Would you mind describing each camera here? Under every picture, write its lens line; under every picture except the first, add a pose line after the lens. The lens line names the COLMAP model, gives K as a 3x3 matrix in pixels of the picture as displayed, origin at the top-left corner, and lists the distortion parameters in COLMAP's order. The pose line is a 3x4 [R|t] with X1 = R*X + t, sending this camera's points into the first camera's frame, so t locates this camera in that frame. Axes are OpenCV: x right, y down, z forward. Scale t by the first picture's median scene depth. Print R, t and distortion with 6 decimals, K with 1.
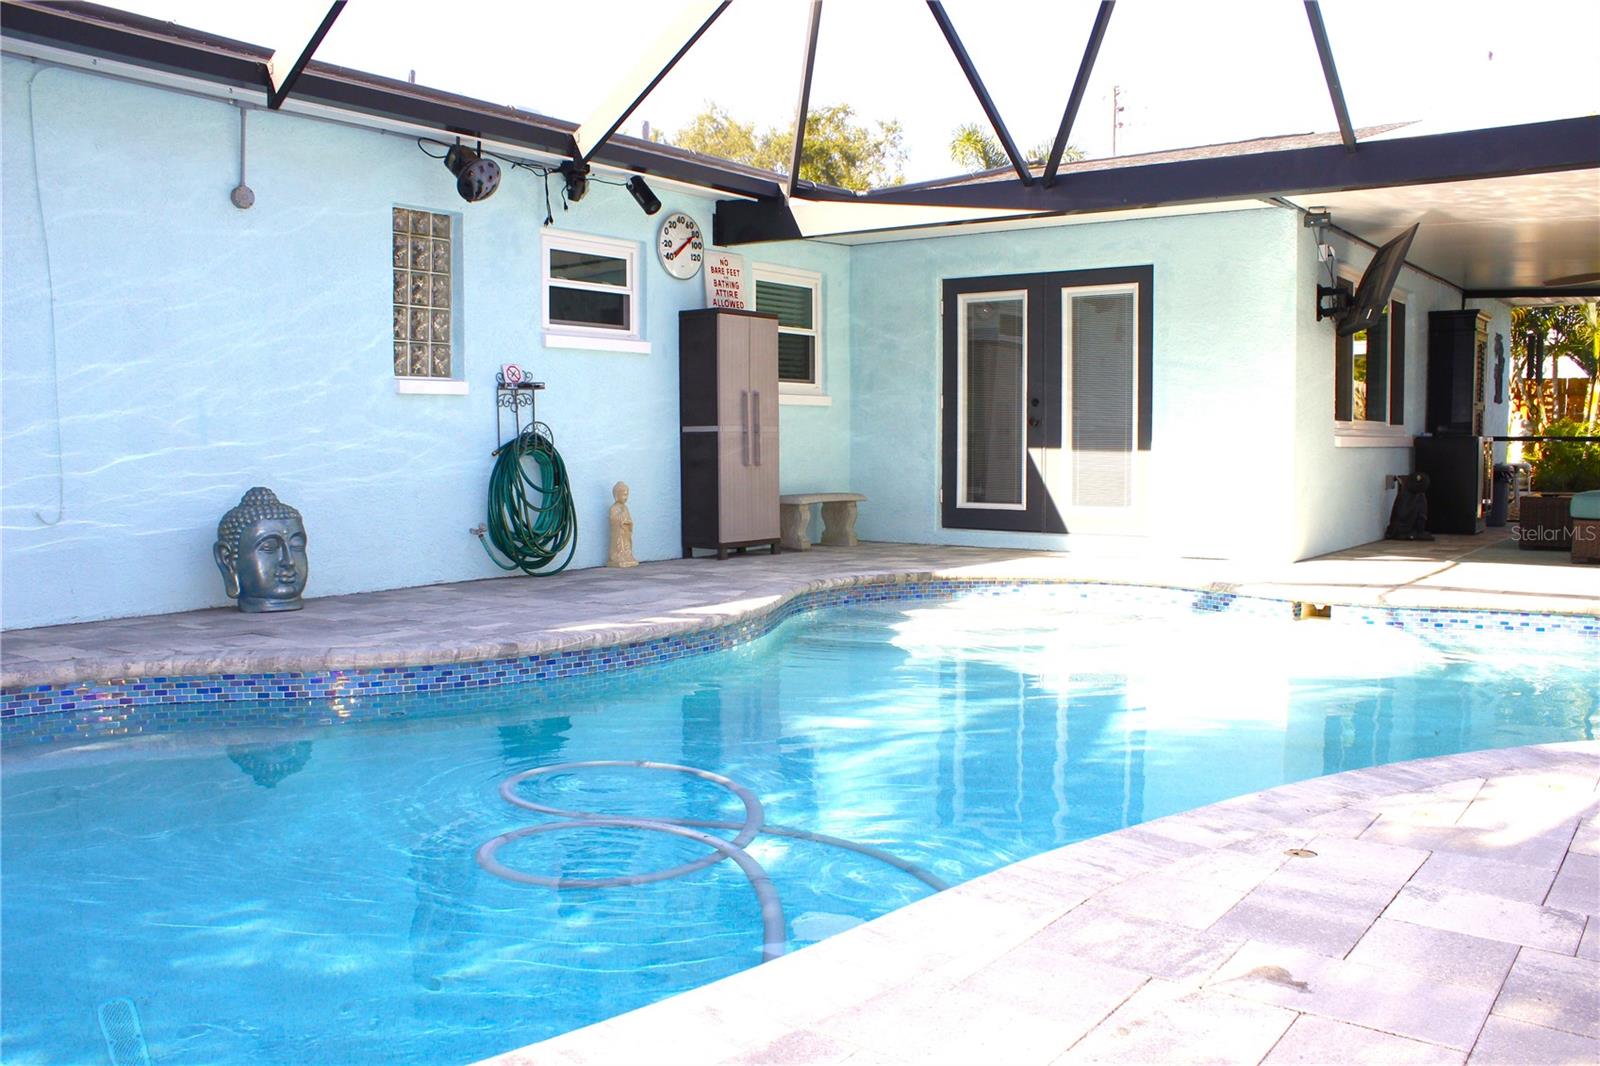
lens RADIAL K [[1321.4, 0, 805.8], [0, 1321.4, 559.4], [0, 0, 1]] dist [-0.163621, 0.137525]
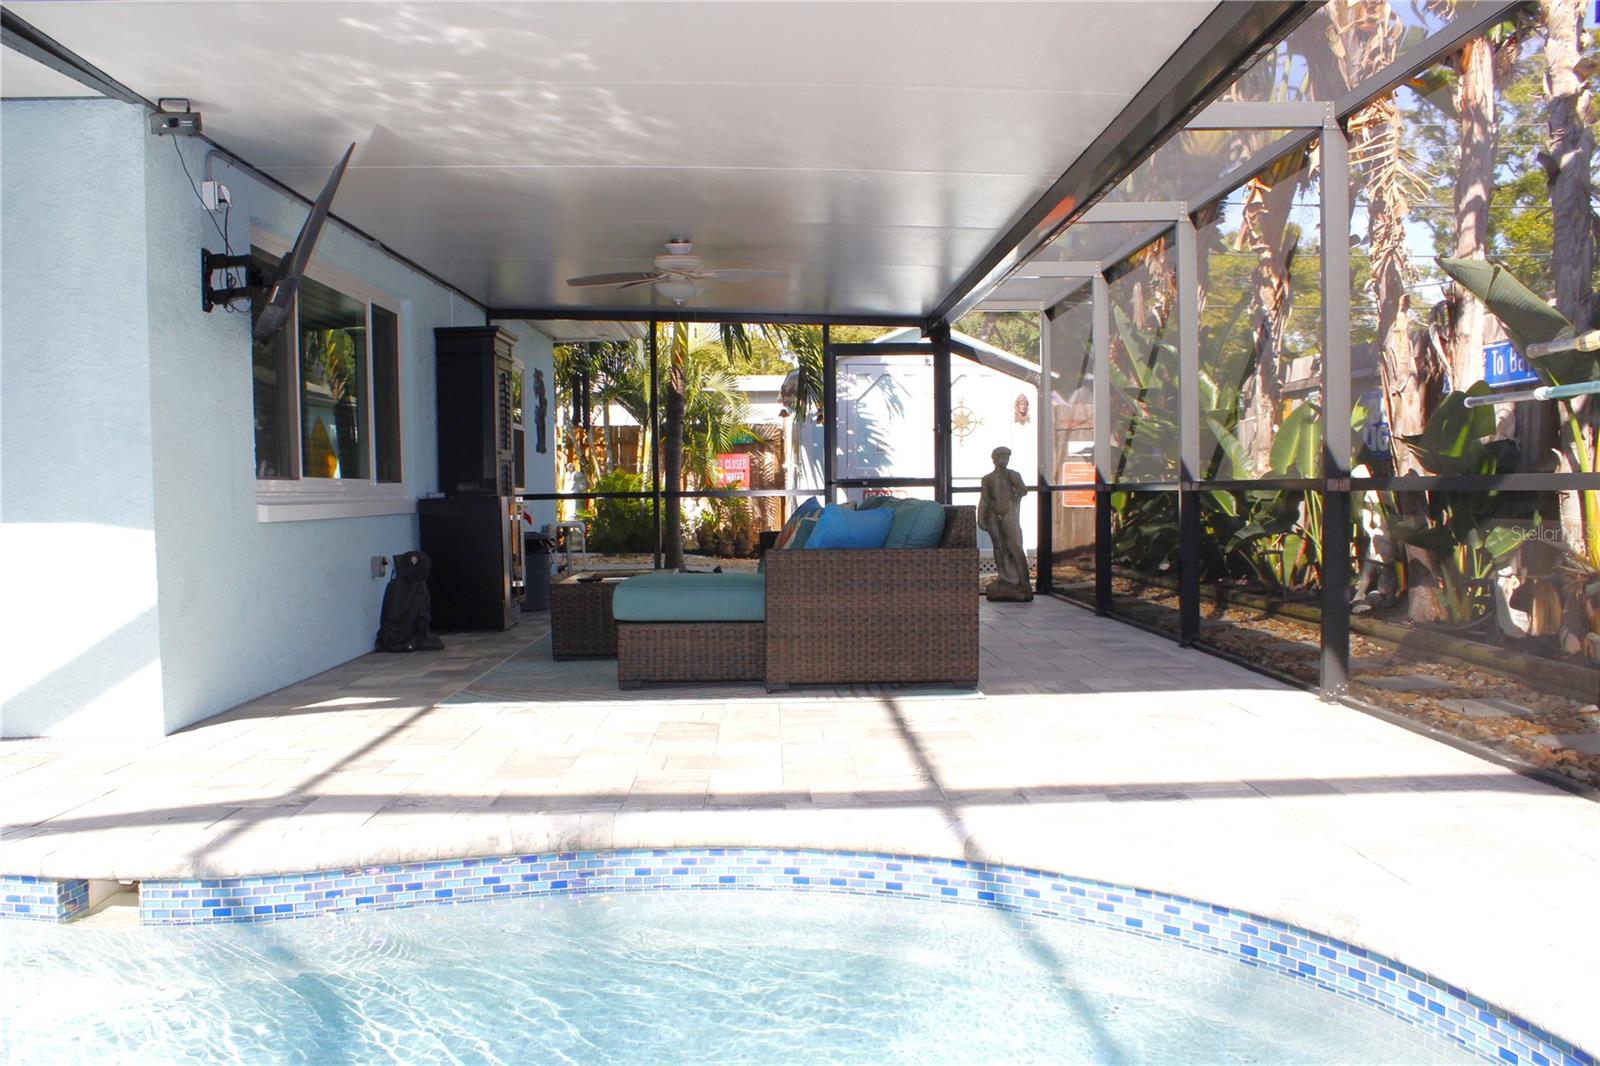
lens RADIAL K [[1321.4, 0, 805.8], [0, 1321.4, 559.4], [0, 0, 1]] dist [-0.163621, 0.137525]
pose [[0.783590, -0.040306, 0.619969, 0.186762], [0.066385, 0.997612, -0.019048, -0.032741], [-0.617721, 0.056082, 0.784395, 0.288105]]
